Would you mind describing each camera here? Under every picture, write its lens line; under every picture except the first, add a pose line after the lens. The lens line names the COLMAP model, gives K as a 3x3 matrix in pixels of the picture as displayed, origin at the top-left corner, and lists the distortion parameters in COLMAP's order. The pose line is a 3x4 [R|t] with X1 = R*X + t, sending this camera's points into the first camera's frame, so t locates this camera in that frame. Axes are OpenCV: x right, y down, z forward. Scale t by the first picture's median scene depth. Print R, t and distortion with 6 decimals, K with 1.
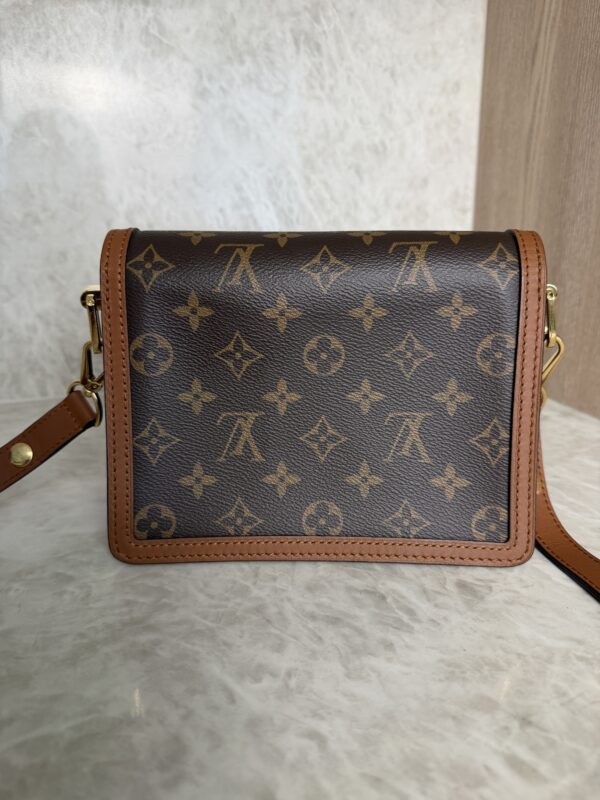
lens RADIAL K [[590.4, 0, 303.7], [0, 590.4, 398.0], [0, 0, 1]] dist [-0.039391, 0.010485]
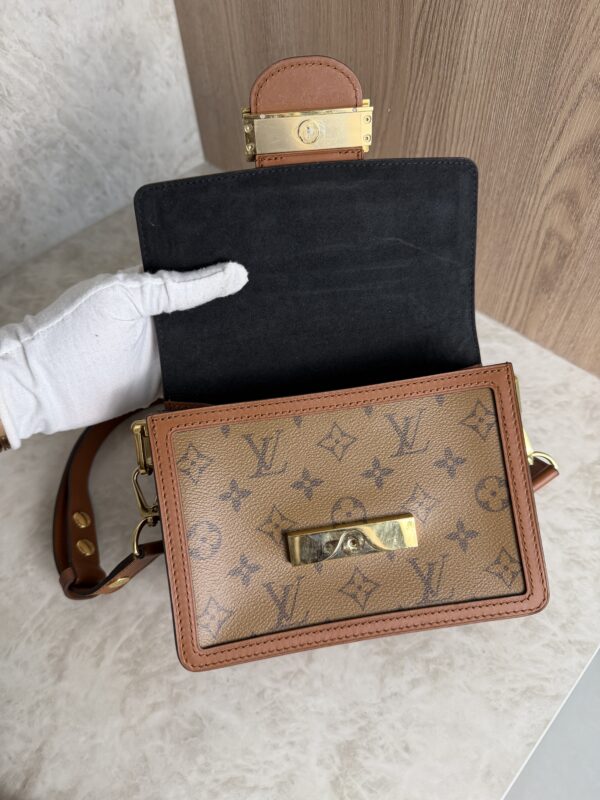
lens RADIAL K [[585.9, 0, 300.7], [0, 585.9, 398.4], [0, 0, 1]] dist [-0.026975, 0.005390]
pose [[0.877991, -0.400398, 0.262324, -0.042492], [0.179907, 0.783862, 0.594301, -0.423500], [-0.443582, -0.474597, 0.760258, -0.147351]]
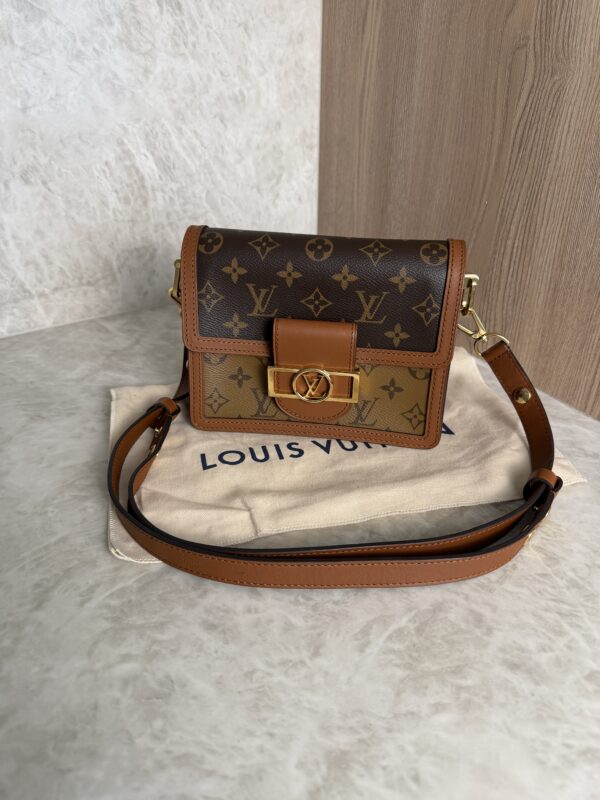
lens RADIAL K [[579.6, 0, 303.4], [0, 579.6, 392.6], [0, 0, 1]] dist [-0.019912, 0.004367]
pose [[0.964700, -0.118198, 0.235334, -0.092855], [0.058780, 0.967717, 0.245088, -0.149672], [-0.256706, -0.222604, 0.940505, -0.252988]]
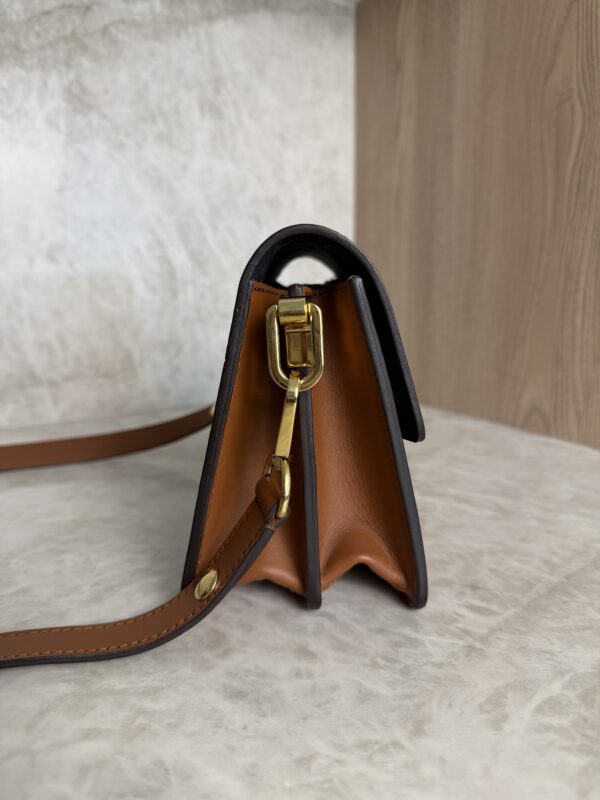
lens RADIAL K [[593.6, 0, 304.2], [0, 593.6, 396.8], [0, 0, 1]] dist [-0.050736, 0.015911]
pose [[0.972009, -0.043481, 0.230885, -0.108565], [0.068960, 0.992241, -0.103454, 0.088729], [-0.224596, 0.116480, 0.967465, -0.100393]]
